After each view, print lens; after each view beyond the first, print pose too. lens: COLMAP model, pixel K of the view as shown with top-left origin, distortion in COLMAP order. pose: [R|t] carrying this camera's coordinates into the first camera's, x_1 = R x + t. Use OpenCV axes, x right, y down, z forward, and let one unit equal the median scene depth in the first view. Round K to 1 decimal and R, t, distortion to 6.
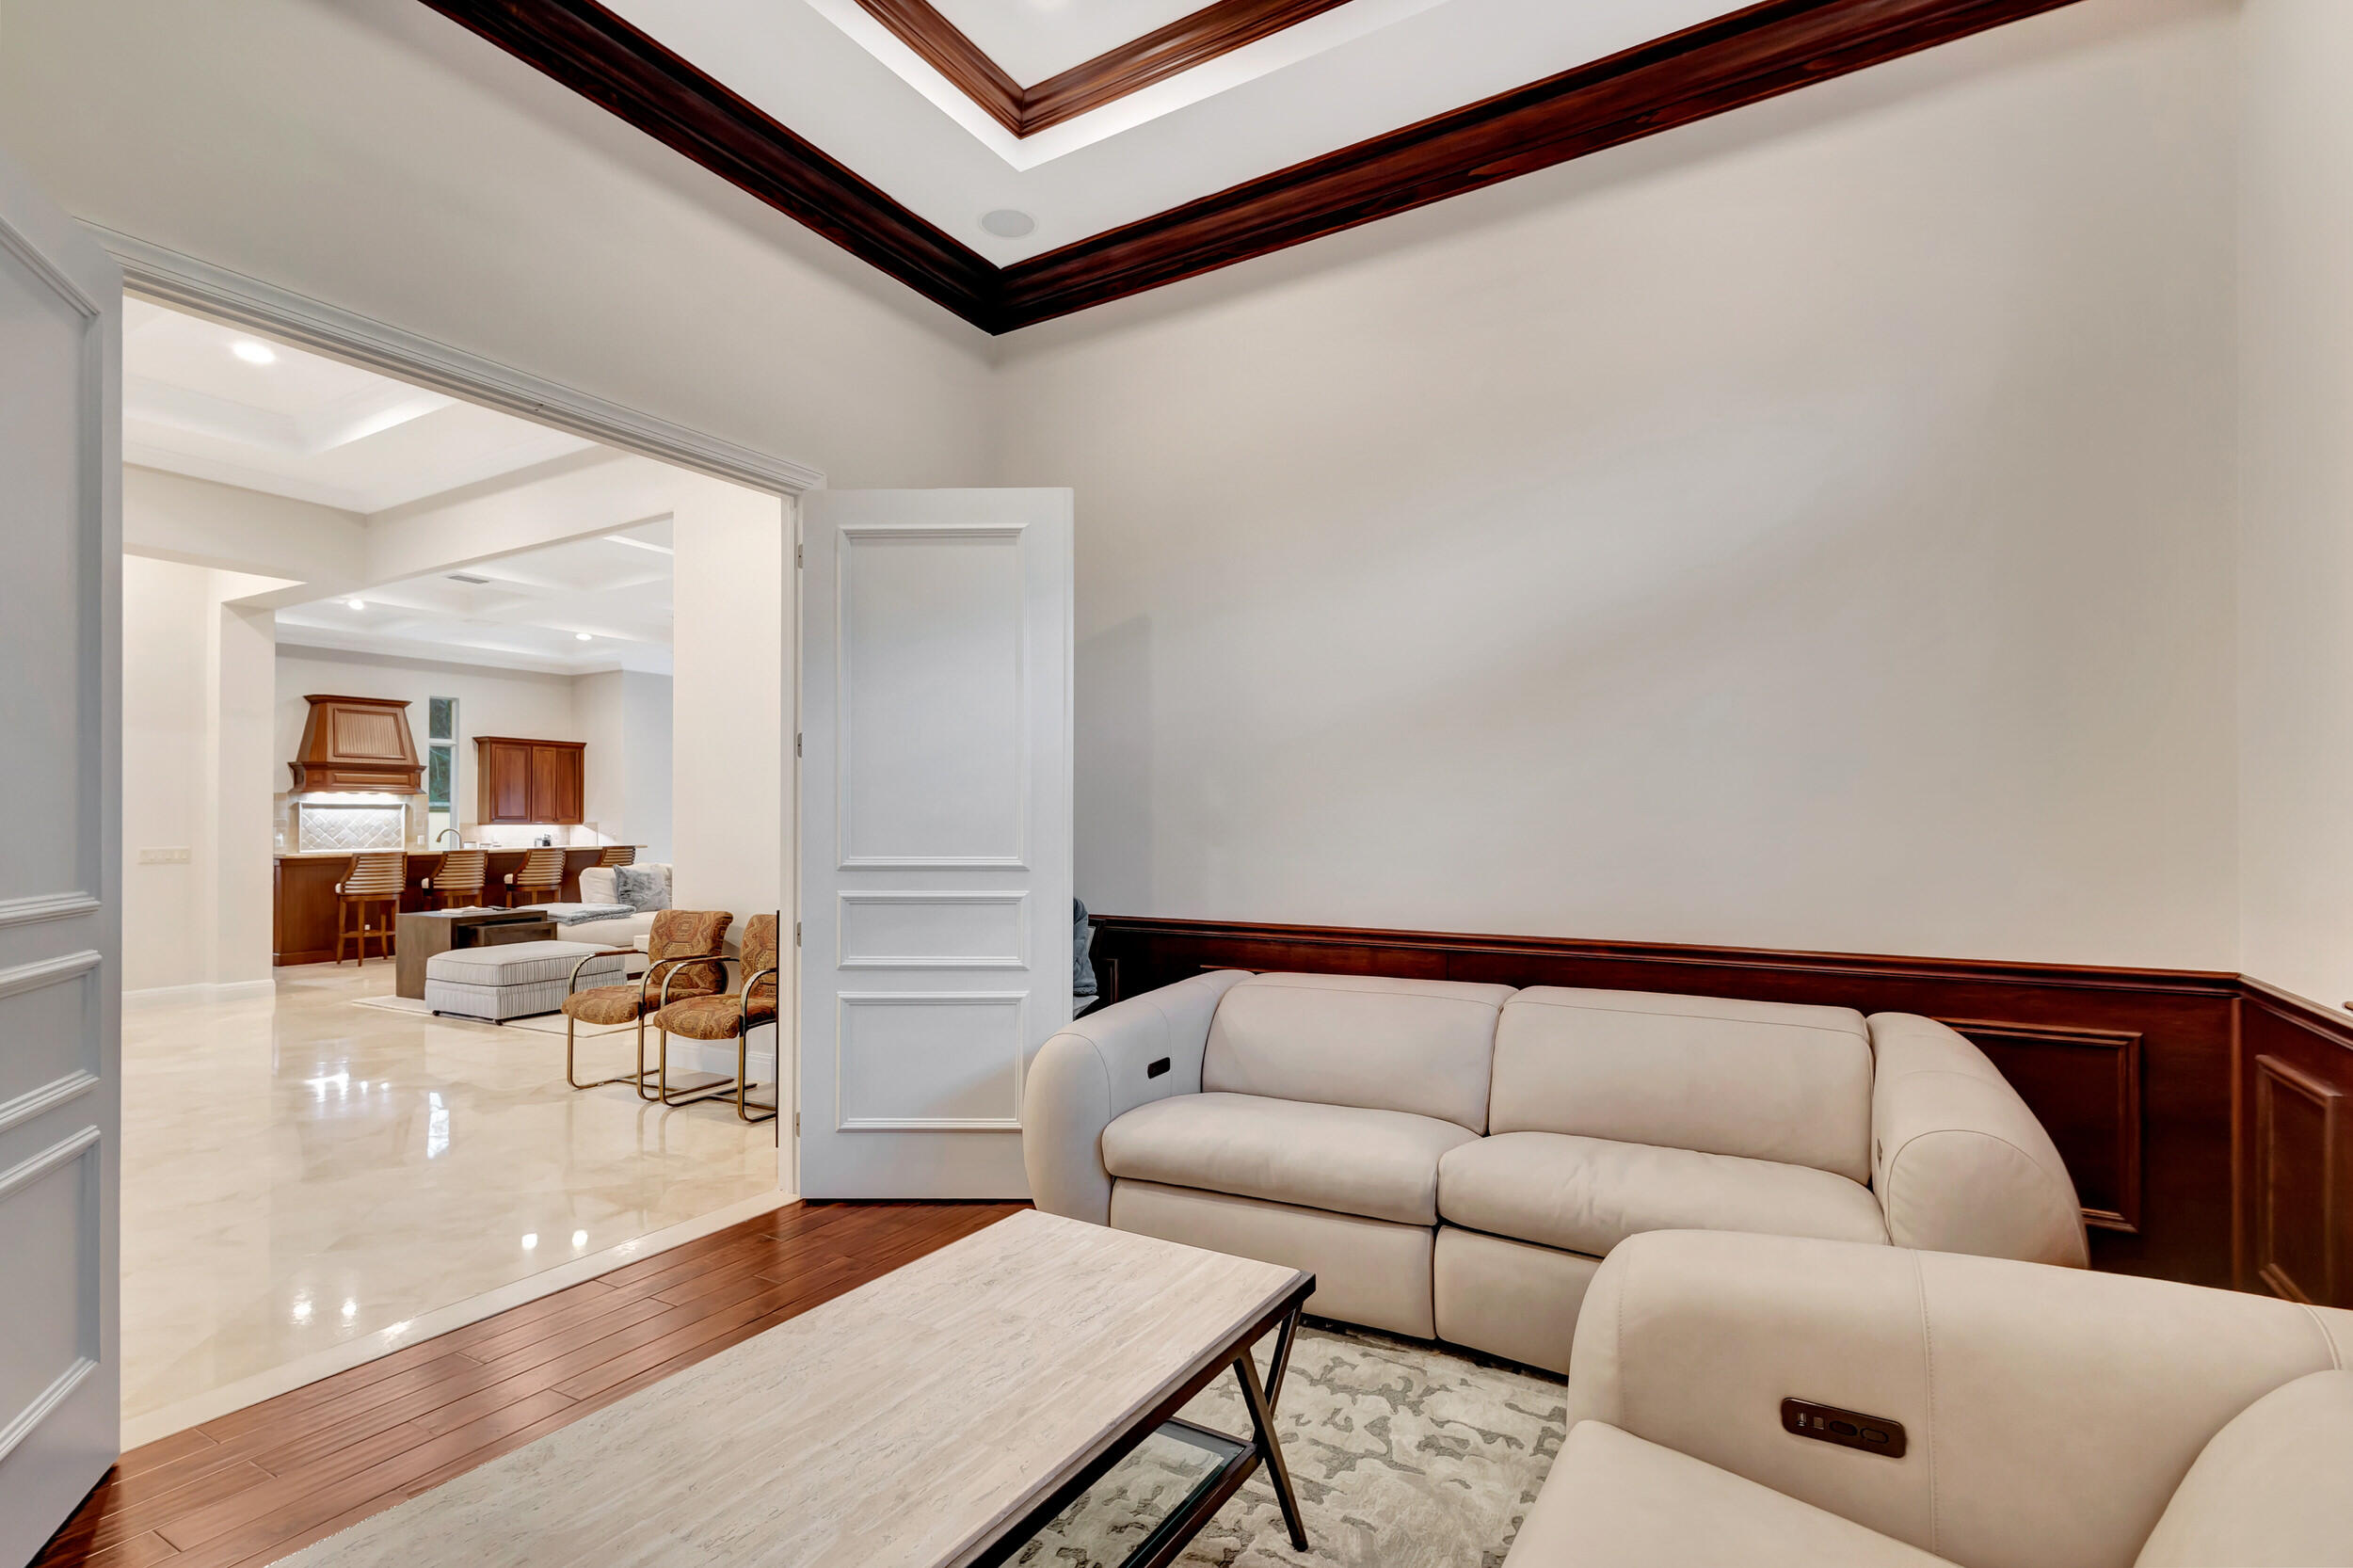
lens RADIAL K [[1095.8, 0, 1165.9], [0, 1095.8, 781.0], [0, 0, 1]] dist [0.003552, 0.000375]
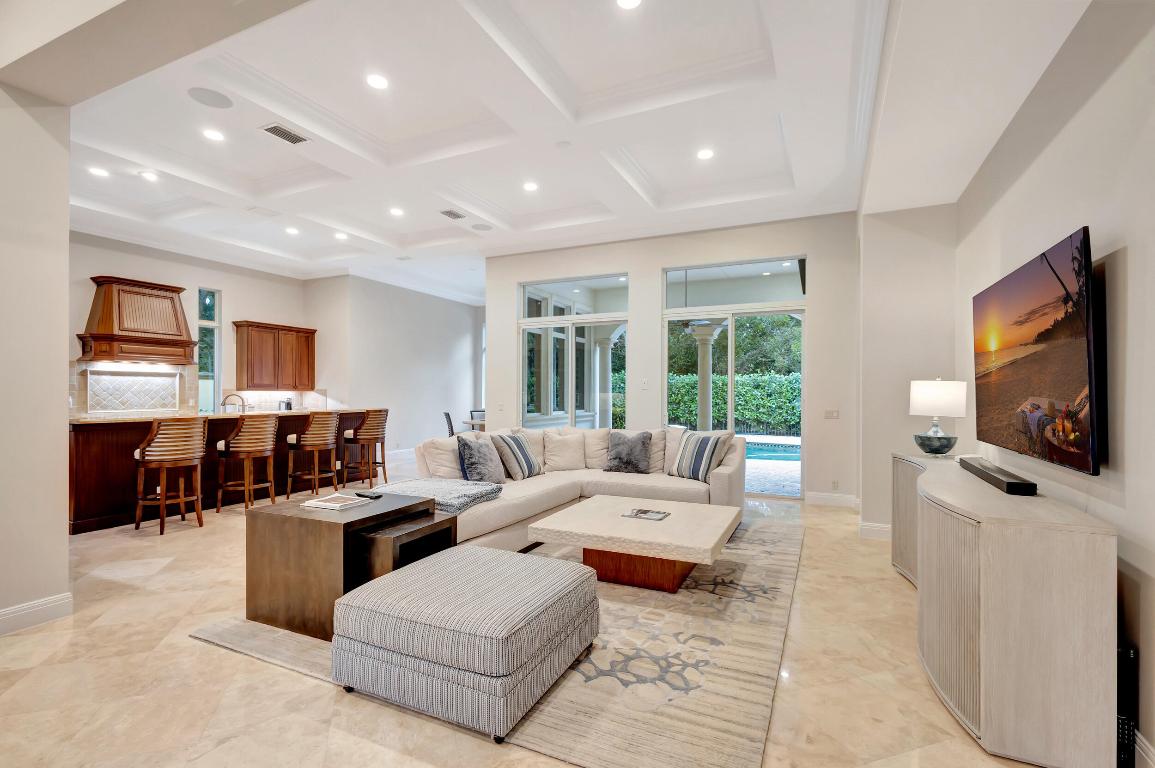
lens RADIAL K [[527.3, 0, 577.5], [0, 527.3, 384.0], [0, 0, 1]] dist [0.000069, 0.000004]
pose [[0.995514, 0.012466, 0.093791, -0.316043], [-0.014419, 0.999693, 0.020169, 0.015693], [-0.093511, -0.021430, 0.995388, 0.385234]]
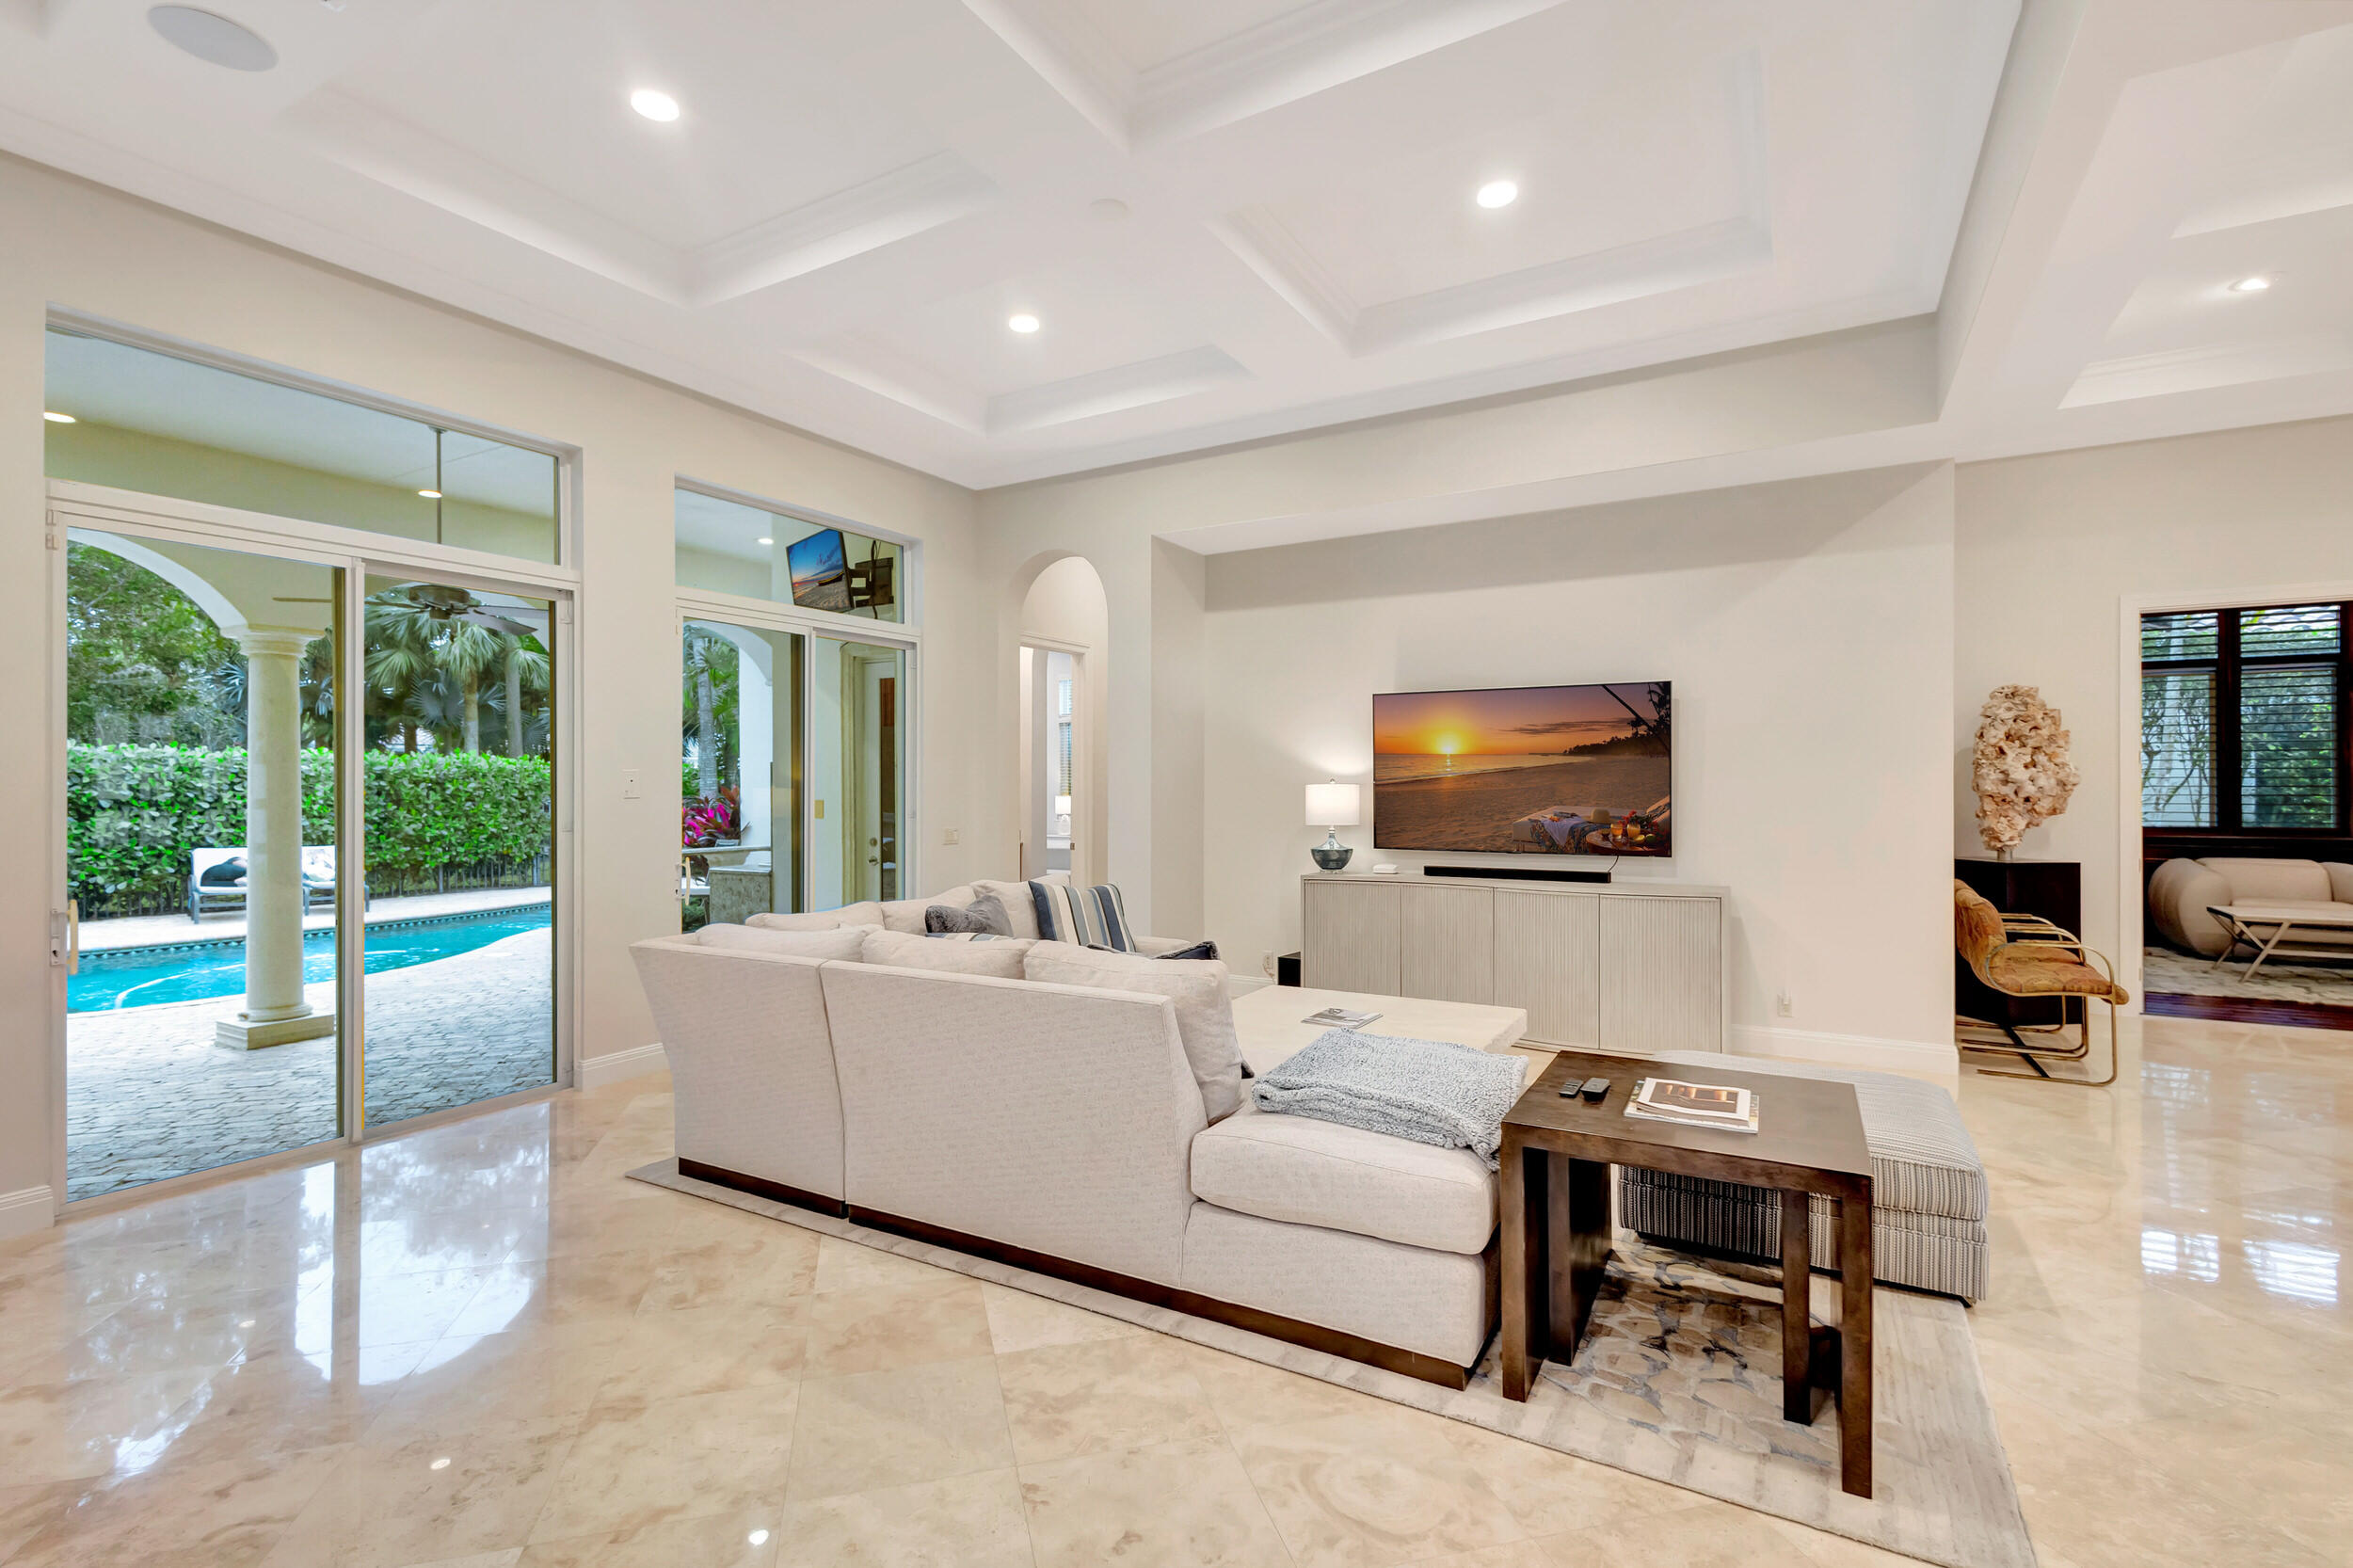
lens RADIAL K [[1095.8, 0, 1165.9], [0, 1095.8, 781.0], [0, 0, 1]] dist [0.003552, 0.000375]
pose [[0.003519, 0.008762, 0.999955, -0.598367], [-0.029920, 0.999515, -0.008653, 0.022430], [-0.999546, -0.029888, 0.003779, 0.729050]]
